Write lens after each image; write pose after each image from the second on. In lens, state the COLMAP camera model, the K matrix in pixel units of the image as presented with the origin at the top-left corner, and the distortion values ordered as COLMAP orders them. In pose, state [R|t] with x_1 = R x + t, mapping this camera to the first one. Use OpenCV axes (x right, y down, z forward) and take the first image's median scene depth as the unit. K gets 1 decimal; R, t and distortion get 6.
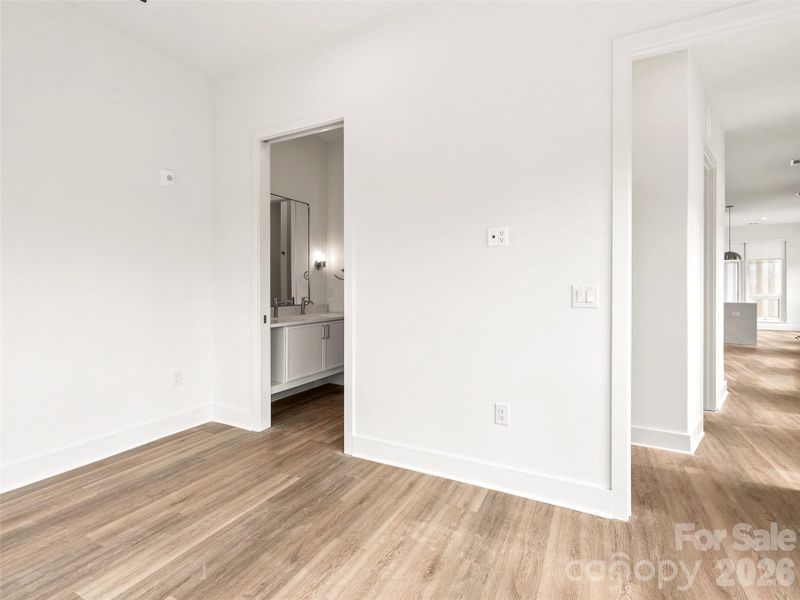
lens RADIAL K [[412.3, 0, 367.9], [0, 412.3, 288.9], [0, 0, 1]] dist [0.003988, 0.000447]
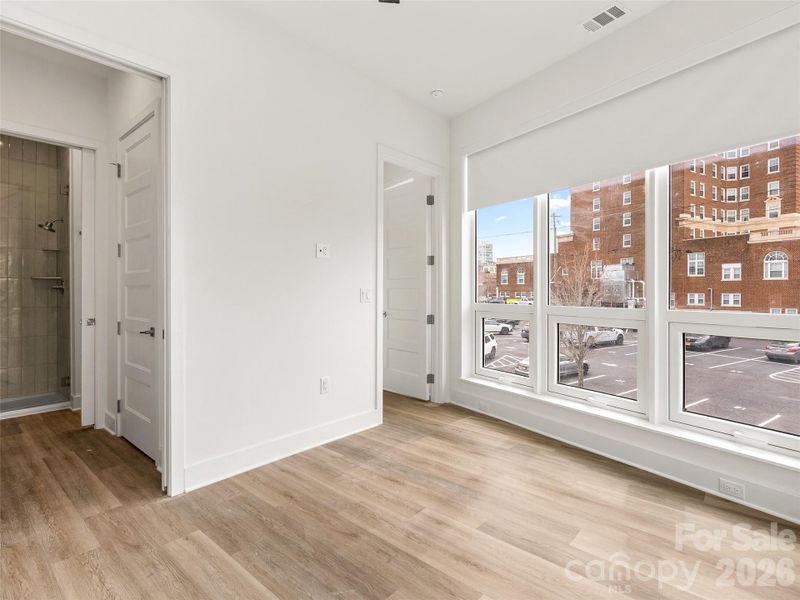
lens RADIAL K [[404.6, 0, 416.5], [0, 404.6, 293.3], [0, 0, 1]] dist [-0.006463, 0.002838]
pose [[0.183223, -0.010471, 0.983016, -0.888529], [0.002987, 0.999945, 0.010094, -0.003649], [-0.983067, 0.001087, 0.183244, 0.469230]]
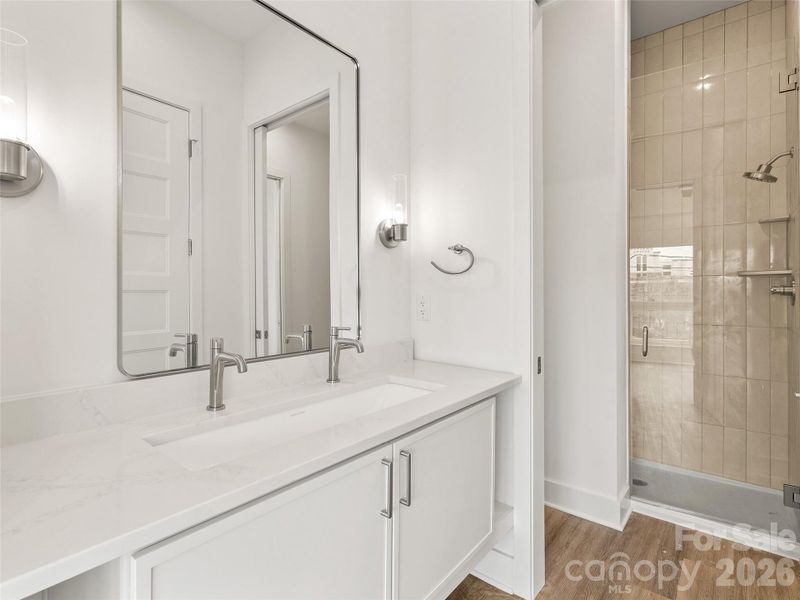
lens RADIAL K [[412.3, 0, 395.8], [0, 412.3, 294.1], [0, 0, 1]] dist [0.003988, 0.000447]
pose [[0.986329, -0.003187, -0.164756, -0.108056], [0.003422, 0.999993, 0.001143, -0.011565], [0.164751, -0.001691, 0.986334, 1.318588]]
